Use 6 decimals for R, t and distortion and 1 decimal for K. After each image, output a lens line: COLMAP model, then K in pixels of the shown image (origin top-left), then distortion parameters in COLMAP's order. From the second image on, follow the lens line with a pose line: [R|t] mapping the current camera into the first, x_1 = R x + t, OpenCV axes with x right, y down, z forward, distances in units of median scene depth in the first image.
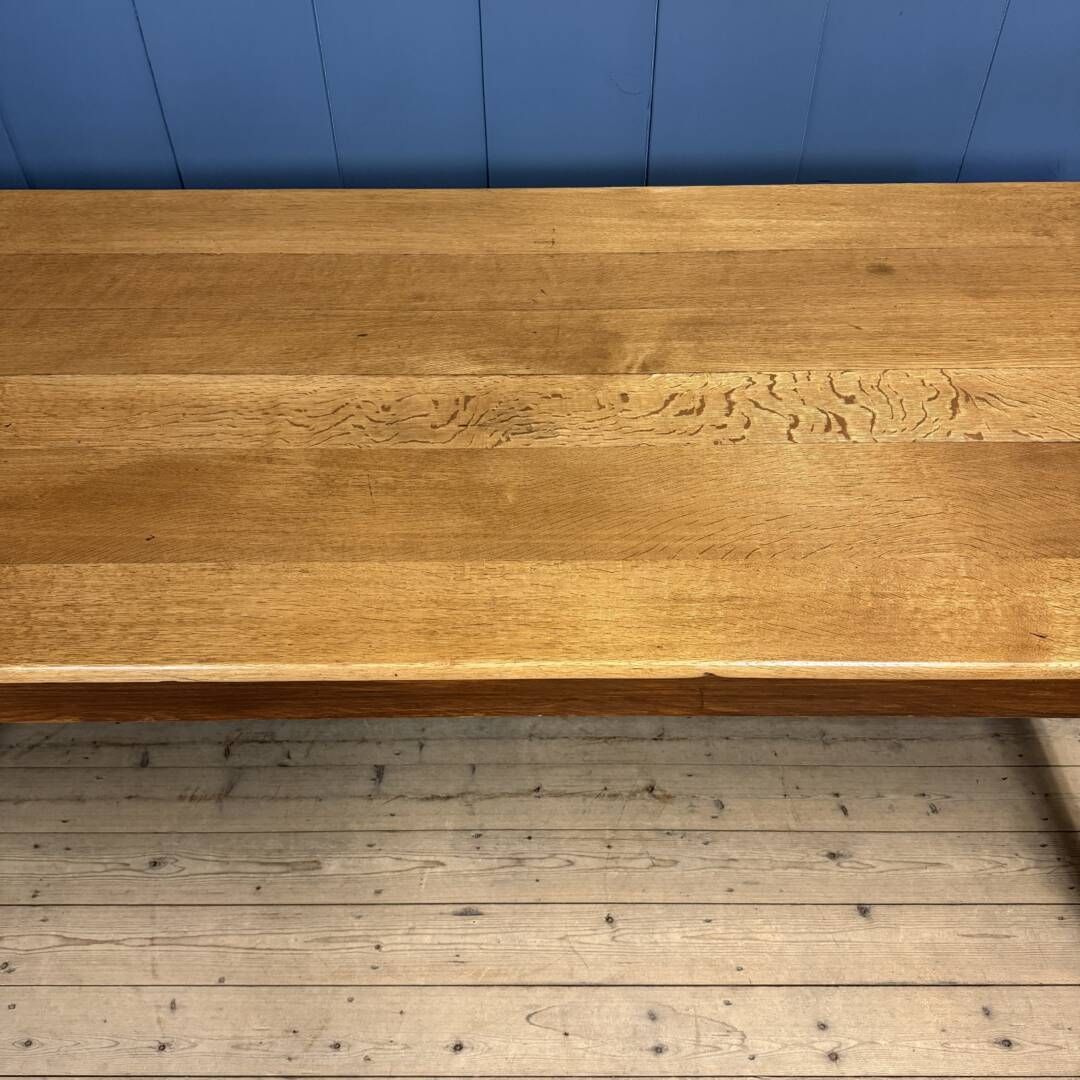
lens RADIAL K [[1021.5, 0, 541.0], [0, 1021.5, 549.1], [0, 0, 1]] dist [0.001983, 0.000000]
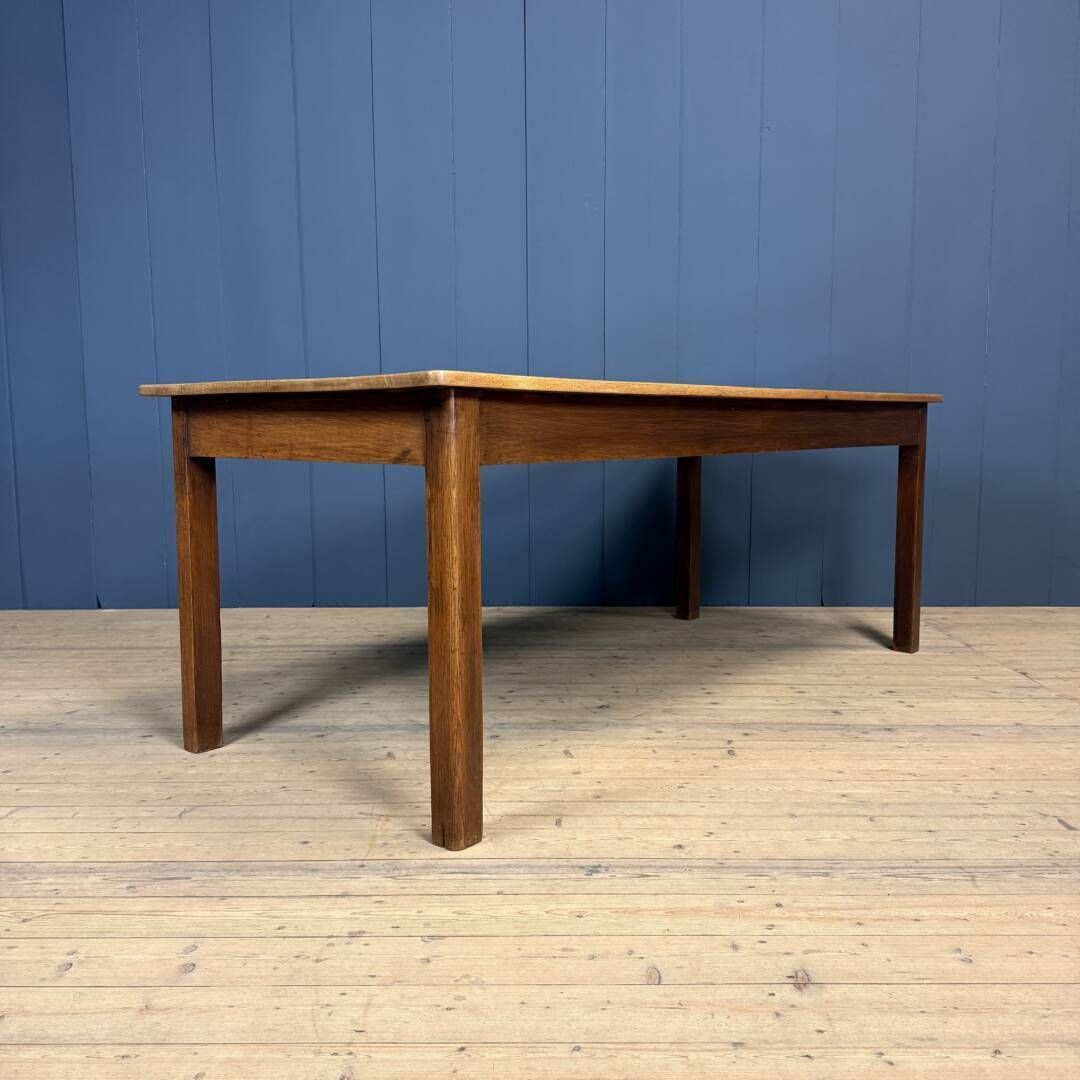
lens RADIAL K [[1021.5, 0, 538.6], [0, 1021.5, 542.5], [0, 0, 1]] dist [0.001983, 0.000000]
pose [[0.999942, 0.005912, -0.008963, -0.012987], [-0.010242, 0.775817, -0.630875, 1.382059], [0.003224, 0.630931, 0.775833, -0.601290]]
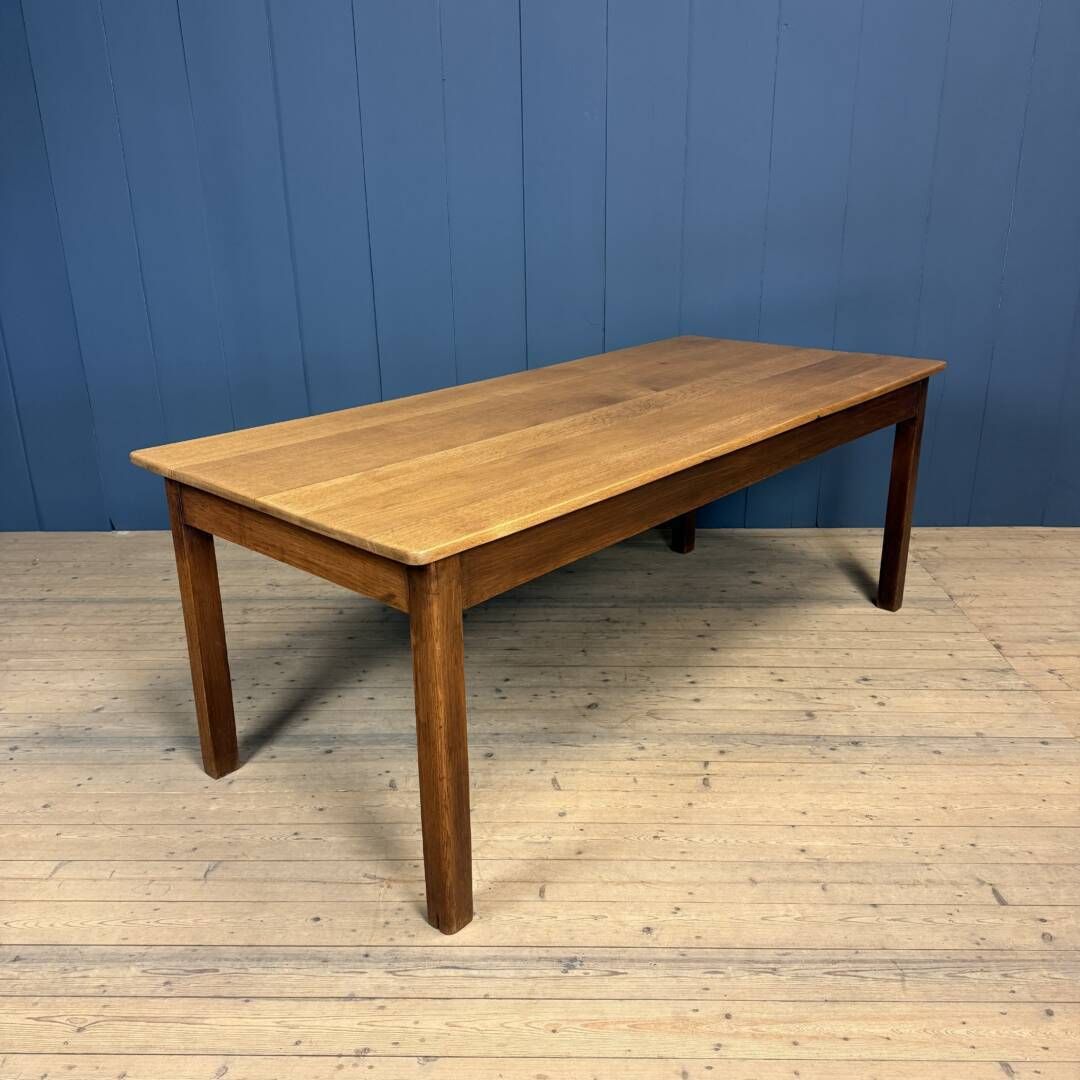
lens RADIAL K [[1021.5, 0, 537.8], [0, 1021.5, 538.2], [0, 0, 1]] dist [0.001983, 0.000000]
pose [[0.999703, 0.004093, -0.024013, 0.026360], [-0.014058, 0.901987, -0.431534, 1.039591], [0.019893, 0.431743, 0.901777, -0.874114]]
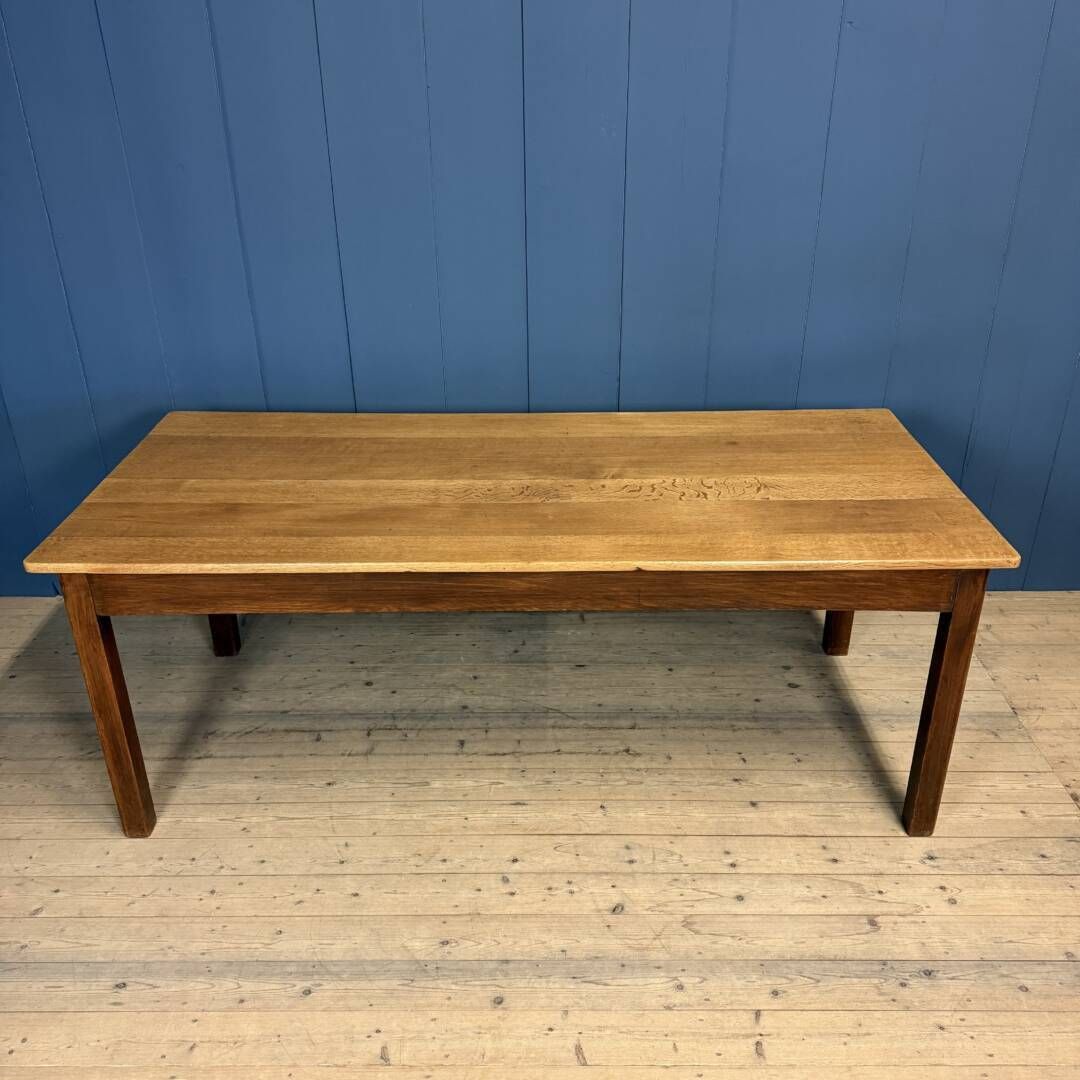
lens RADIAL K [[1021.5, 0, 541.8], [0, 1021.5, 539.0], [0, 0, 1]] dist [0.001983, 0.000000]
pose [[0.999995, 0.002776, -0.001643, -0.032422], [-0.003153, 0.948880, -0.315620, 0.488550], [0.000683, 0.315624, 0.948884, -0.759556]]
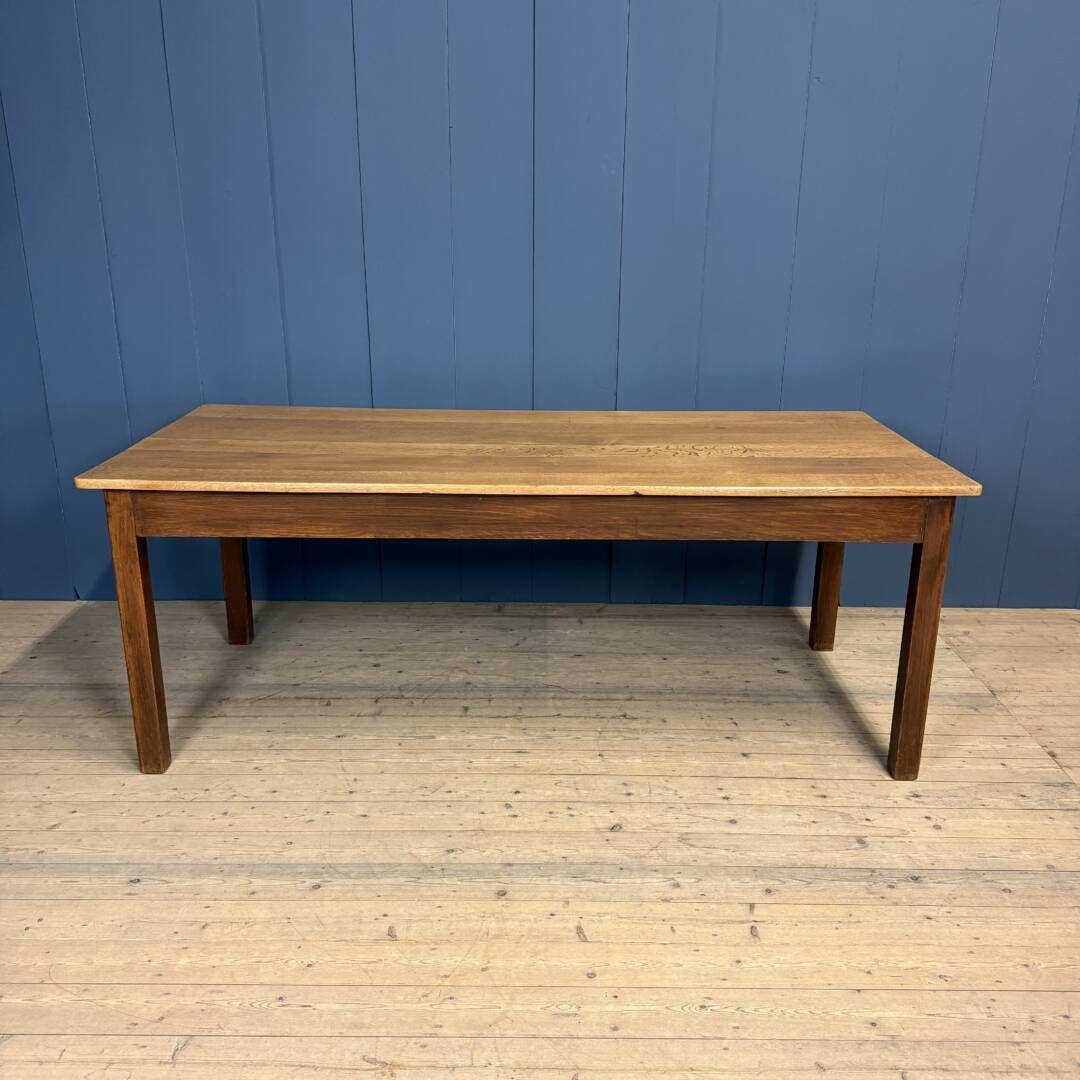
lens RADIAL K [[1021.5, 0, 541.1], [0, 1021.5, 539.8], [0, 0, 1]] dist [0.001983, 0.000000]
pose [[0.999839, 0.017306, 0.004720, -0.051844], [-0.013195, 0.887782, -0.460075, 0.866806], [-0.012153, 0.459939, 0.887867, -0.750141]]
